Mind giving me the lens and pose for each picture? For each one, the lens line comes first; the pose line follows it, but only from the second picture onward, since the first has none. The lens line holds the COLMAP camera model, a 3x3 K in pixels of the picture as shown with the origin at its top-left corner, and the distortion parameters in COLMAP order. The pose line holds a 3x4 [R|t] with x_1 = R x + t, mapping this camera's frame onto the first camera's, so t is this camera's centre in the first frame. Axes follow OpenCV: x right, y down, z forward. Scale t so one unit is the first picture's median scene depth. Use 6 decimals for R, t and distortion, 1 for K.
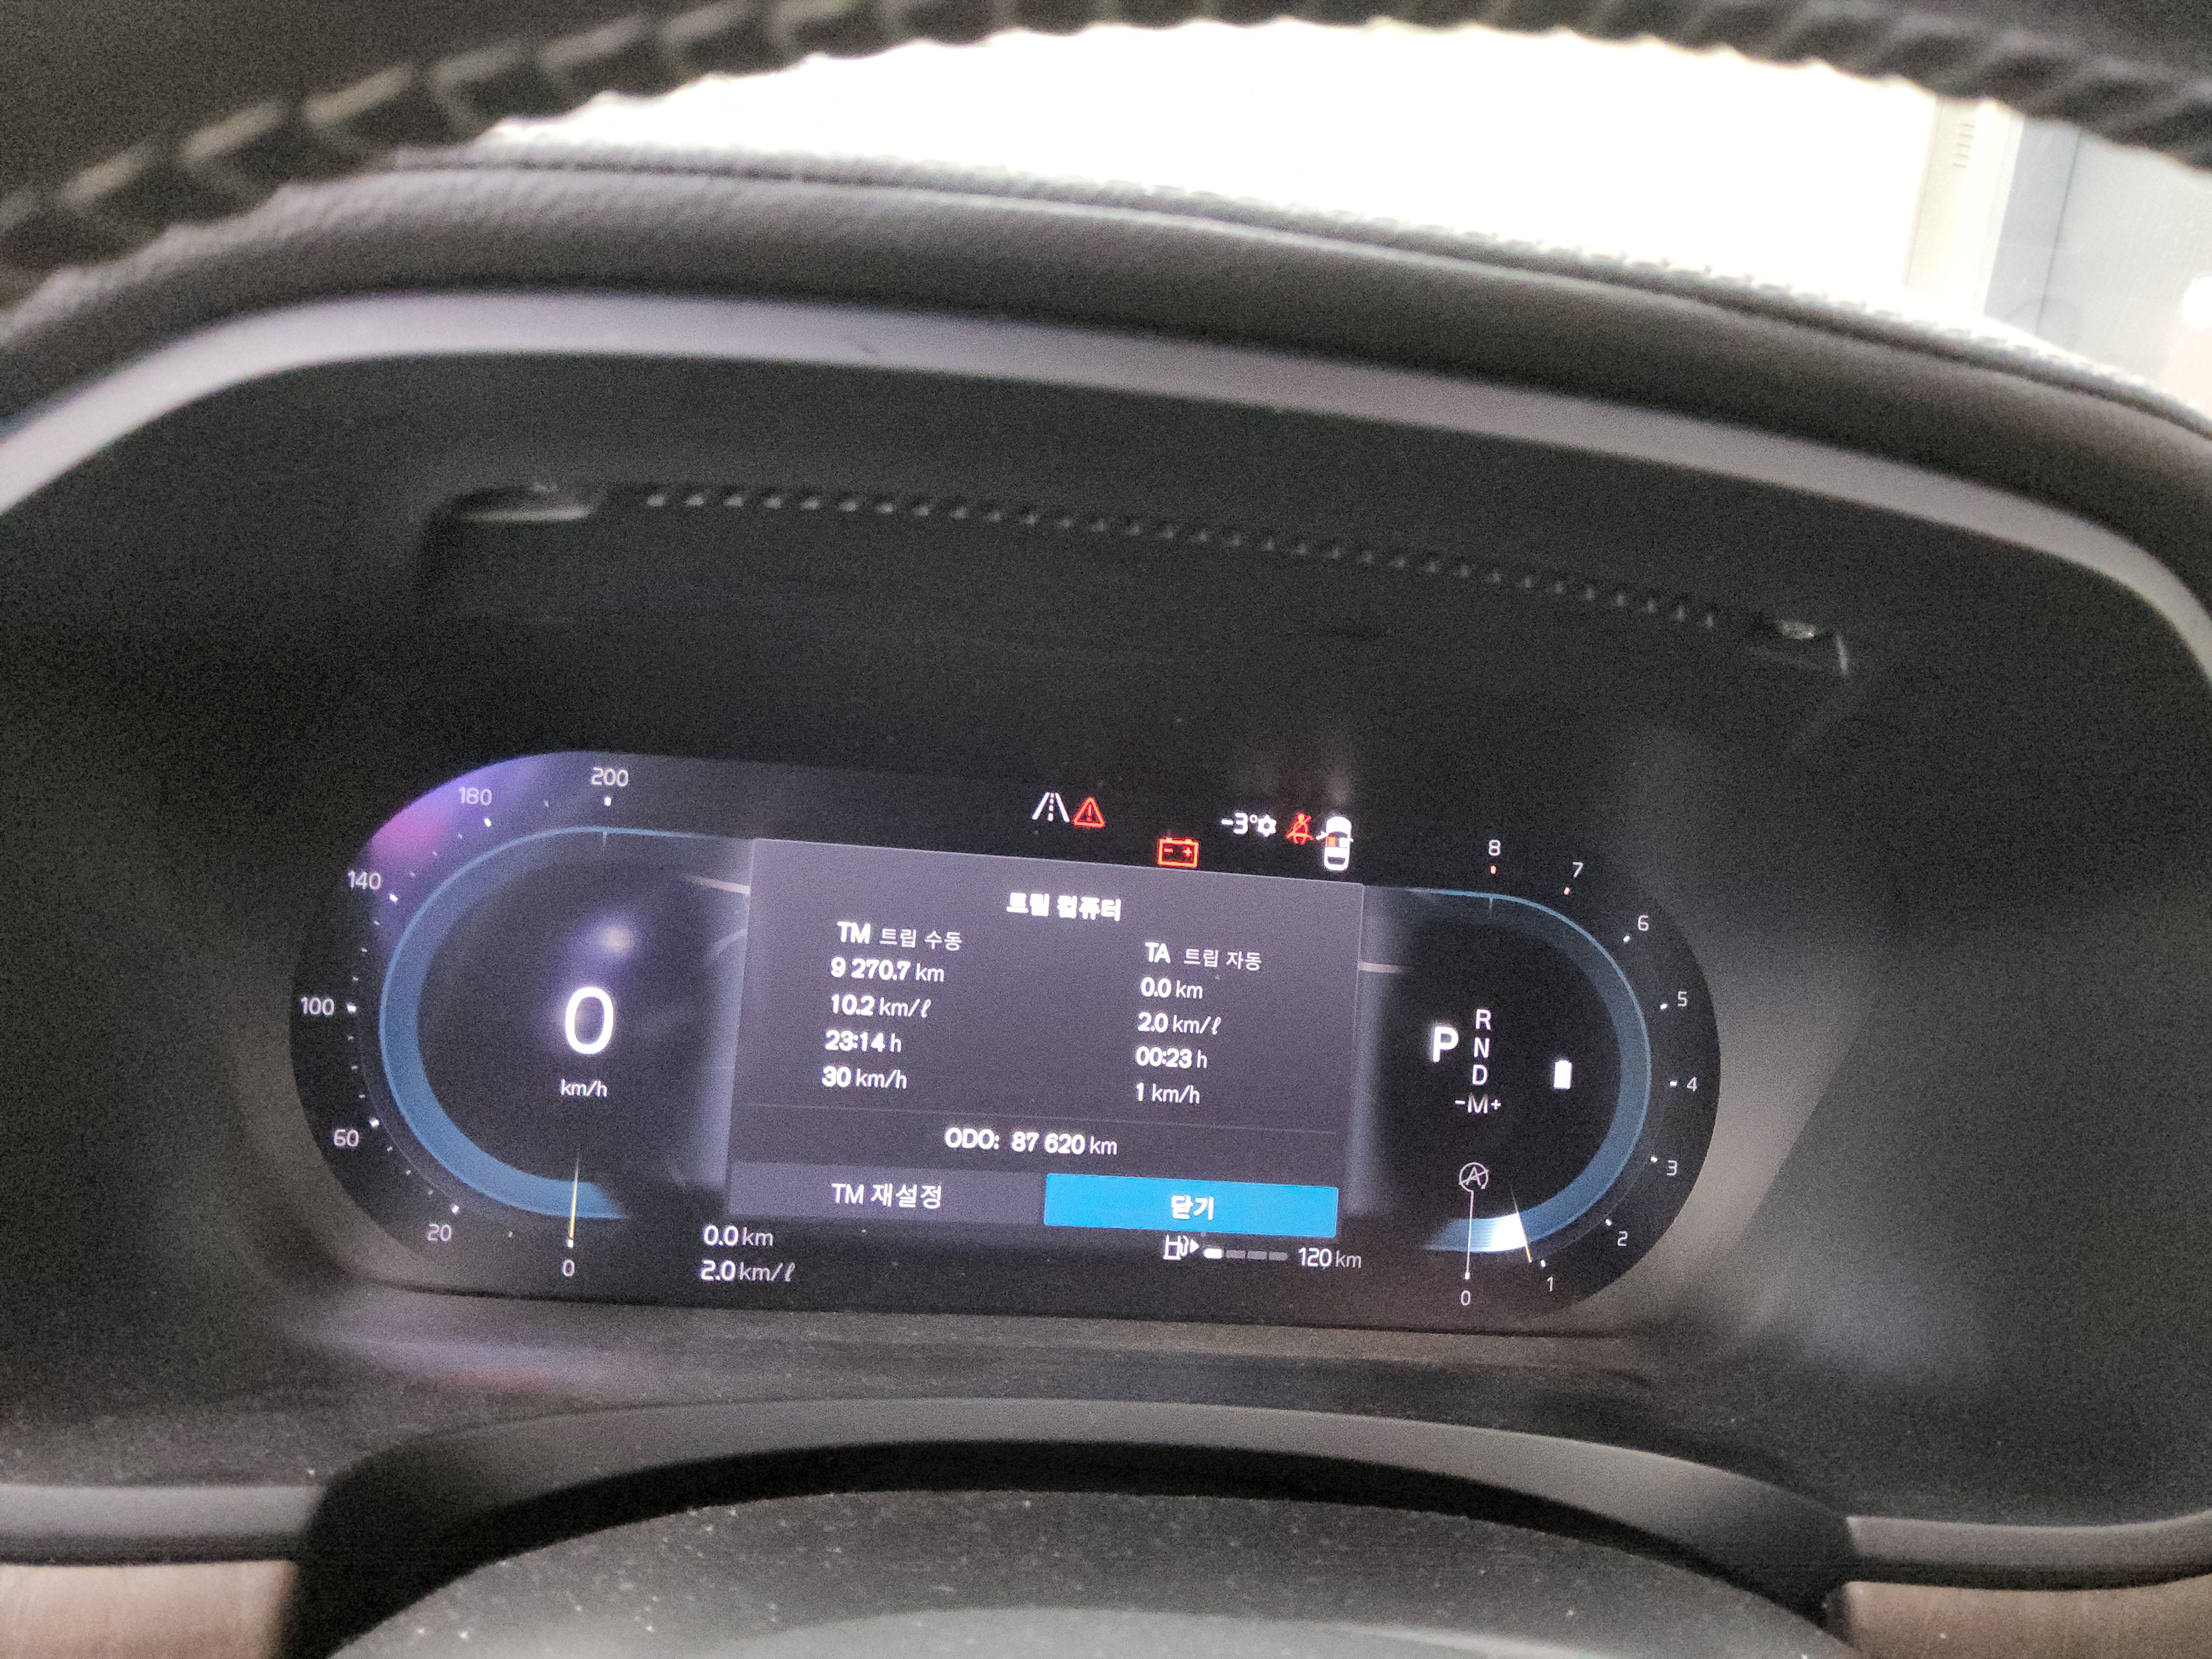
lens RADIAL K [[1700.5, 0, 1088.5], [0, 1700.5, 819.0], [0, 0, 1]] dist [0.116869, -0.190040]
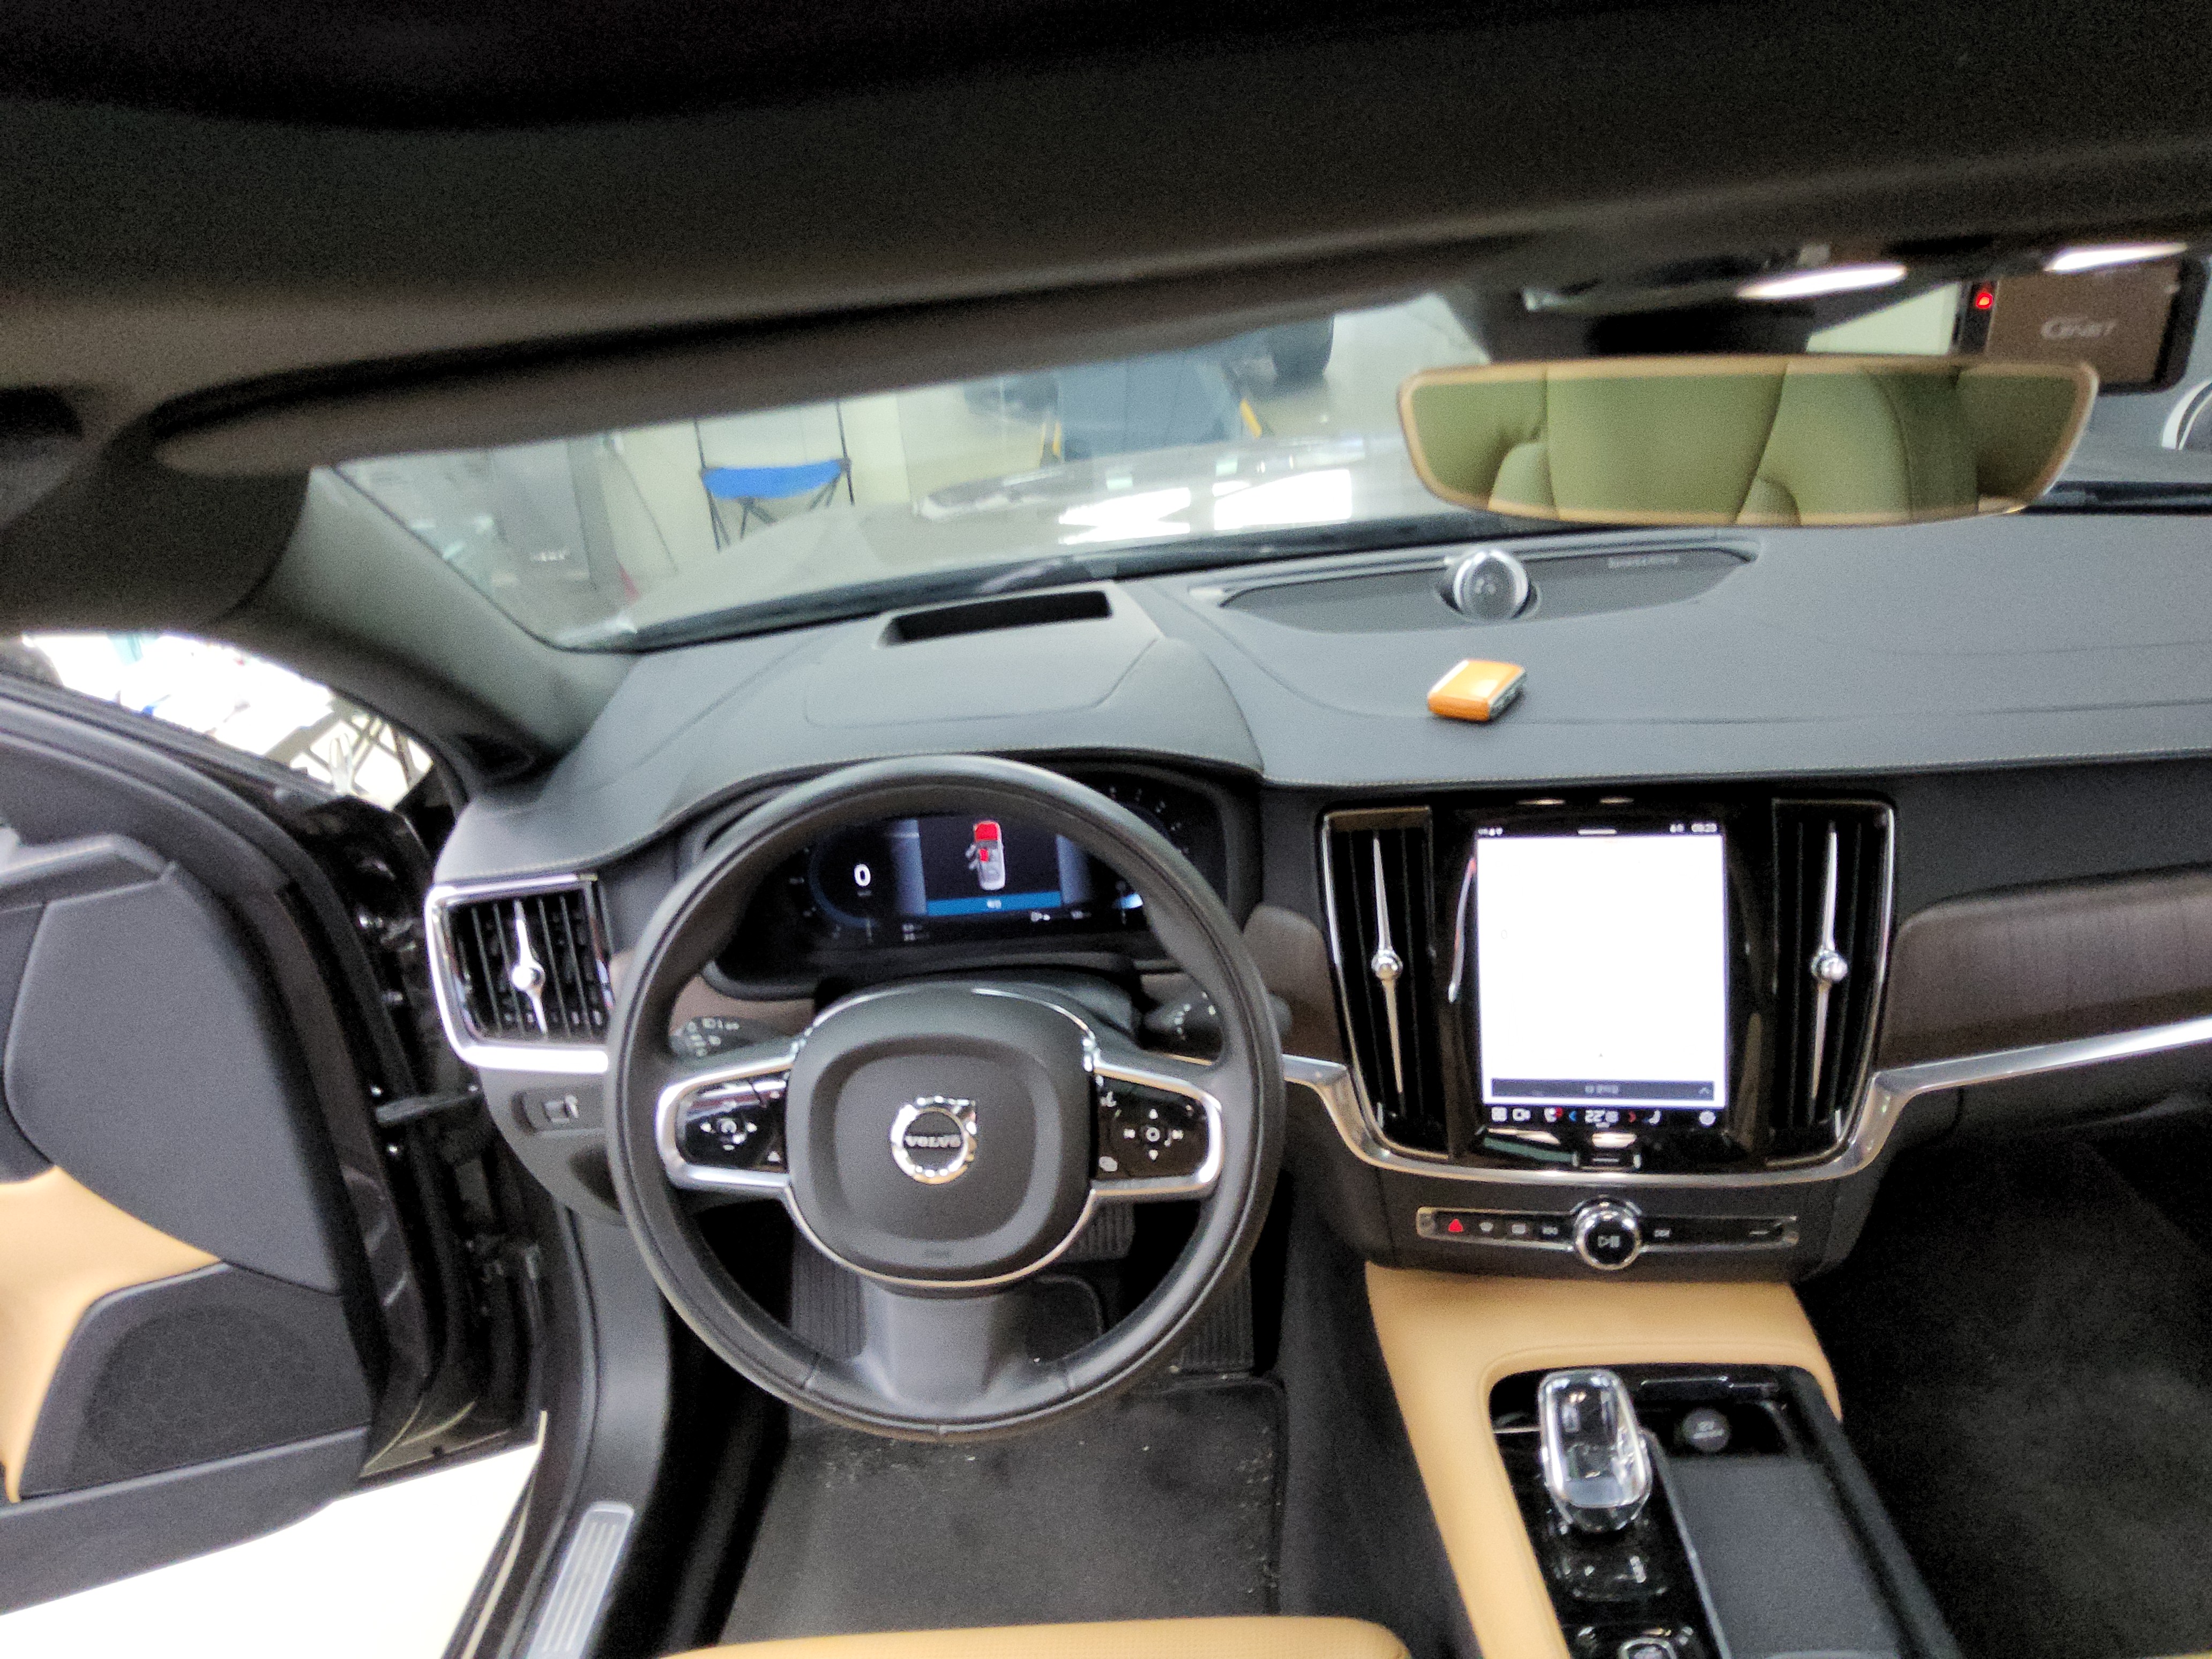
lens RADIAL K [[1700.5, 0, 1088.5], [0, 1700.5, 819.0], [0, 0, 1]] dist [0.116869, -0.190040]
pose [[0.964088, -0.124208, -0.234748, 1.040071], [0.167083, 0.970723, 0.172571, -0.544760], [0.206440, -0.205596, 0.956615, -2.345426]]
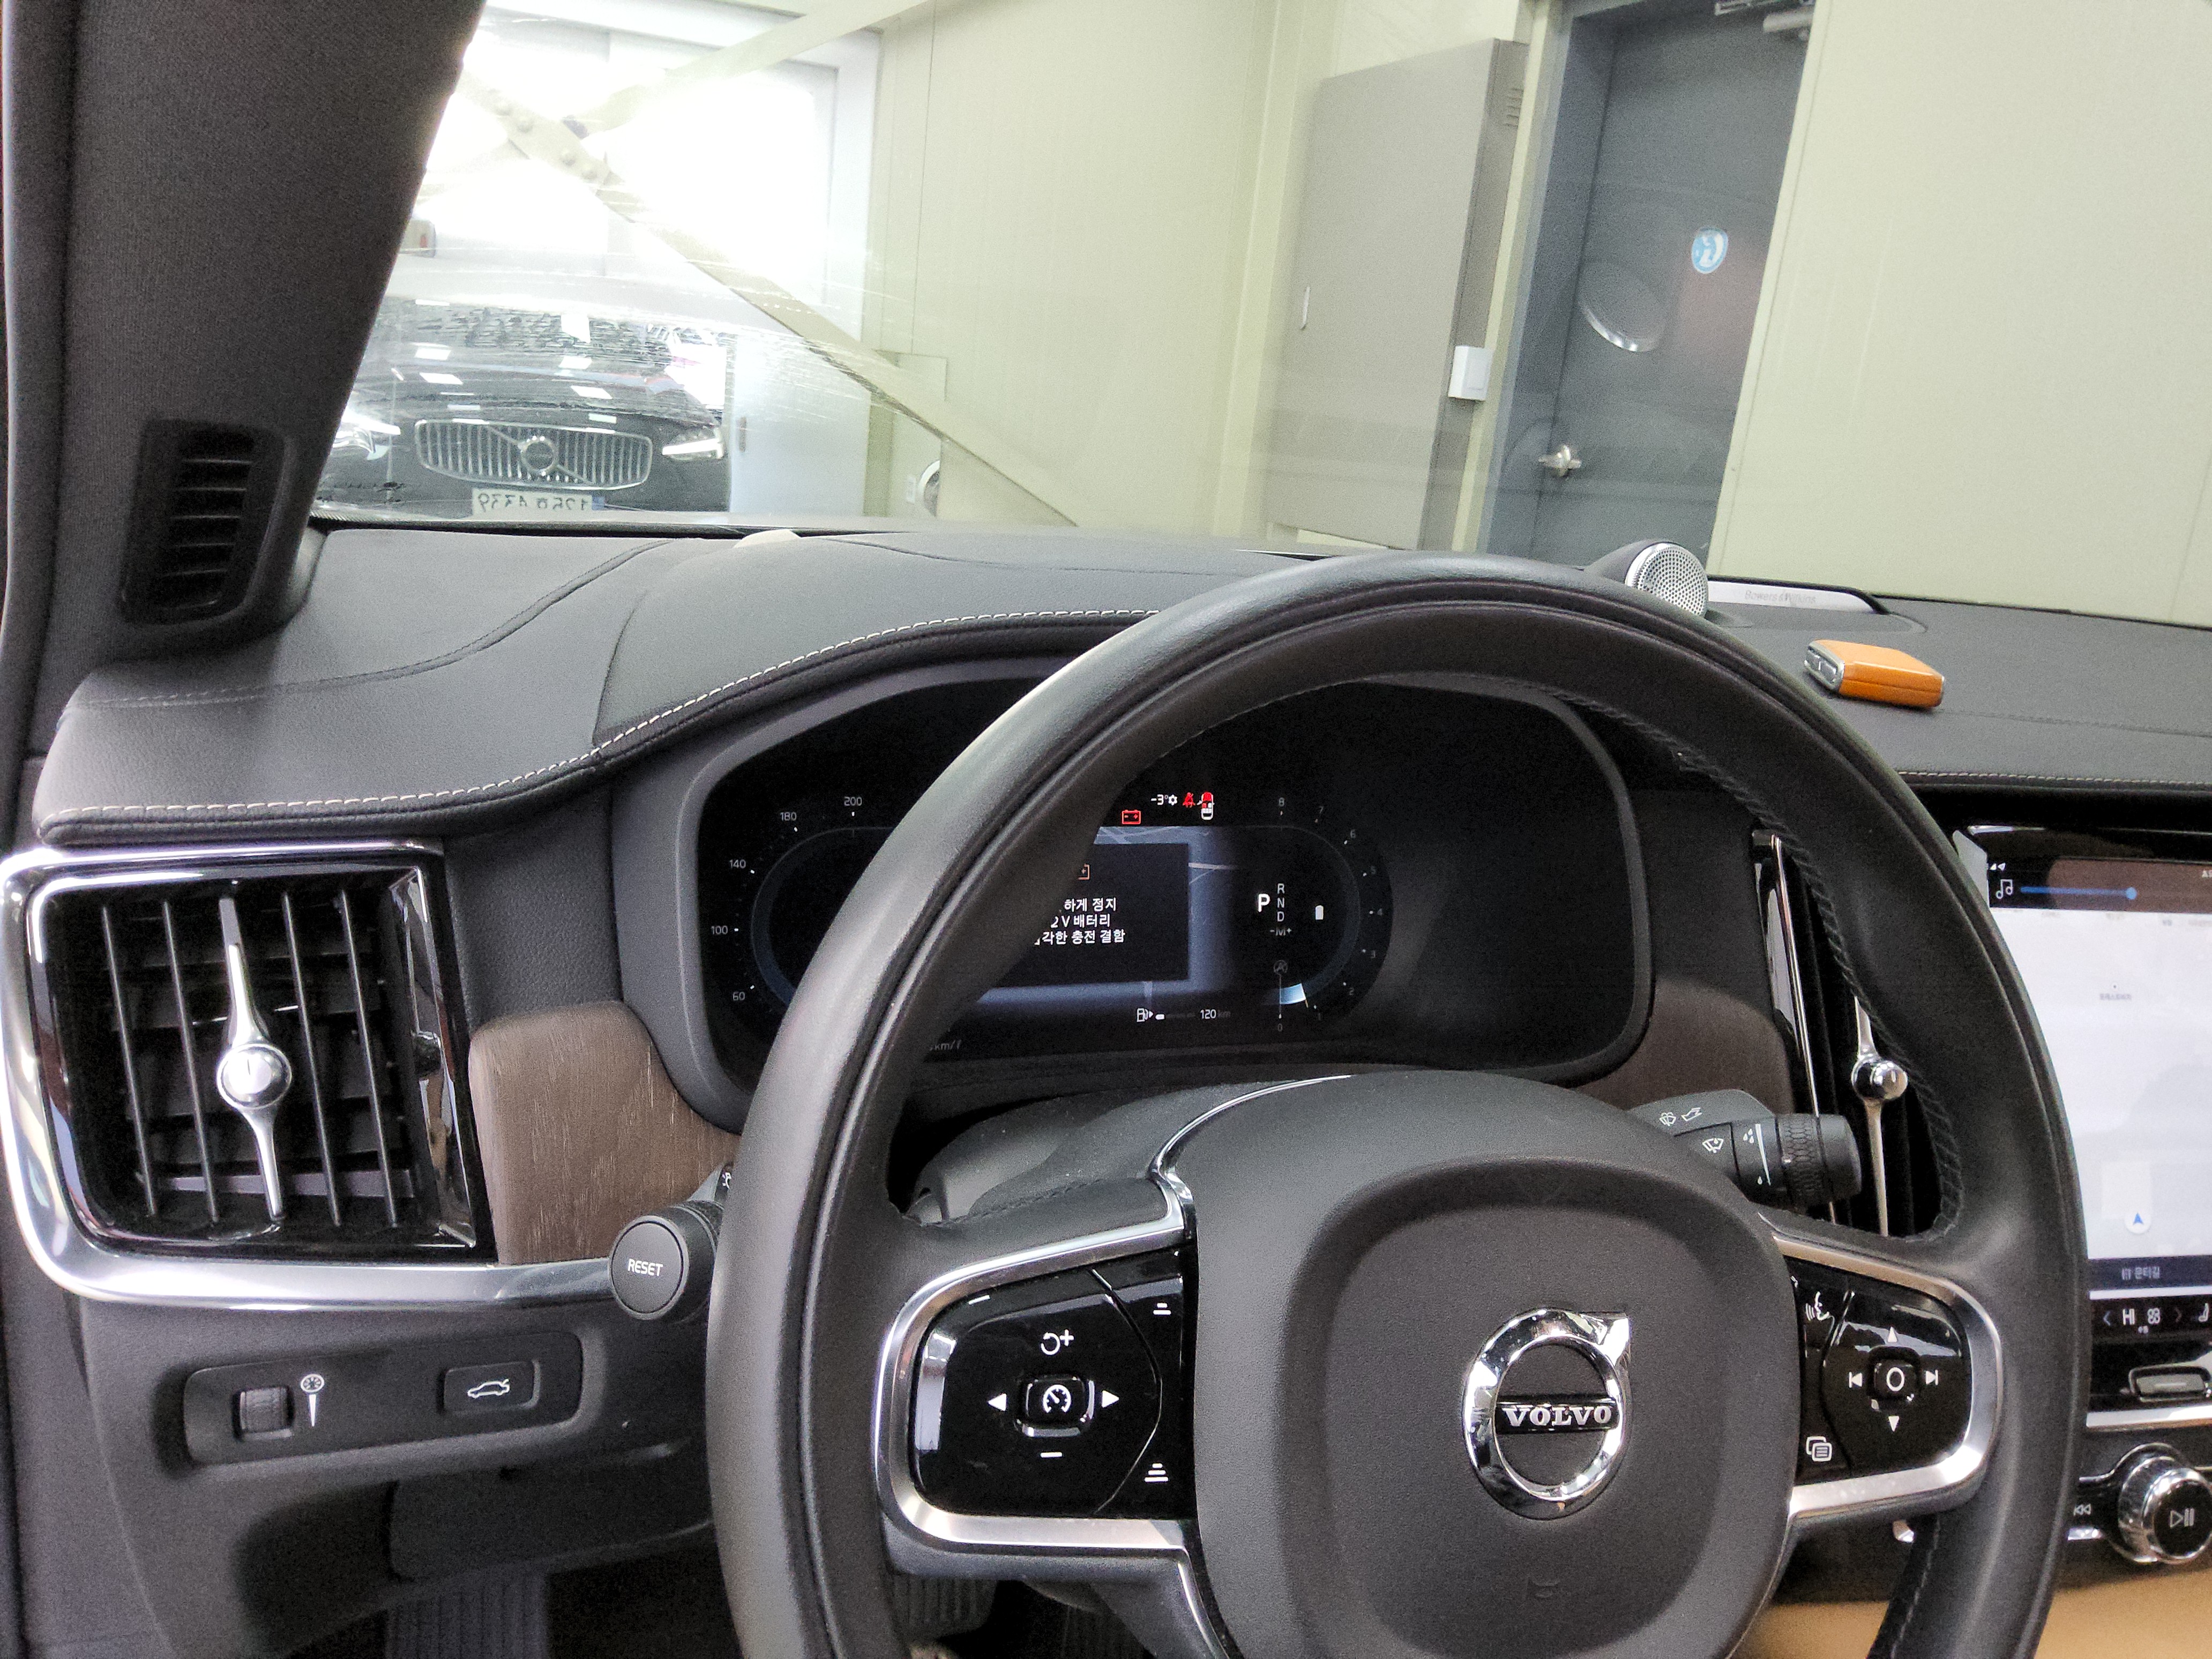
lens RADIAL K [[1700.5, 0, 1088.5], [0, 1700.5, 819.0], [0, 0, 1]] dist [0.116869, -0.190040]
pose [[0.976138, -0.074925, 0.203815, -0.415352], [0.063055, 0.995947, 0.064133, -0.112702], [-0.207794, -0.049752, 0.976906, -0.950838]]
